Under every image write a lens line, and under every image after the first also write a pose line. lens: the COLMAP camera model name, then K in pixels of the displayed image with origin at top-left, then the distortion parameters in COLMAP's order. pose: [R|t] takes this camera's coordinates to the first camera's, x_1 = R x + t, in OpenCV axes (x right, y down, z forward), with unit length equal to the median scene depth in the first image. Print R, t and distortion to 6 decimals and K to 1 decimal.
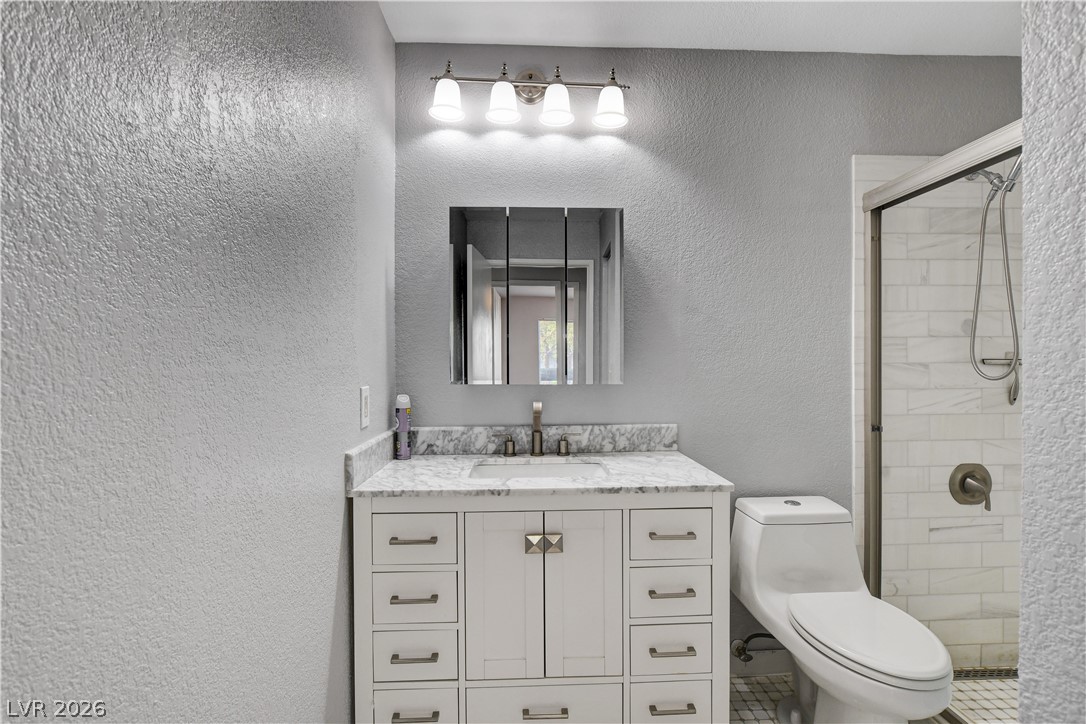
lens RADIAL K [[545.7, 0, 549.6], [0, 545.7, 325.5], [0, 0, 1]] dist [-0.028741, 0.001150]
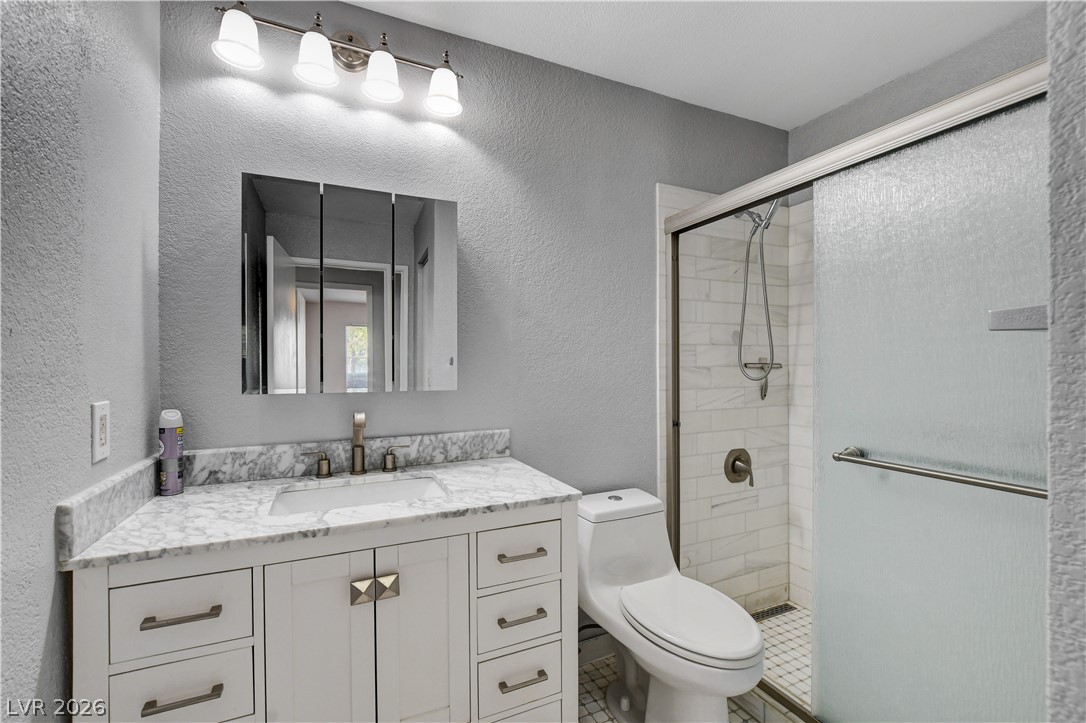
lens RADIAL K [[472.8, 0, 543.8], [0, 472.8, 354.7], [0, 0, 1]] dist [-0.023134, 0.005916]
pose [[0.926313, 0.006418, 0.376701, -0.032055], [-0.021942, 0.999077, 0.036934, 0.014225], [-0.376116, -0.042478, 0.925598, 0.198786]]
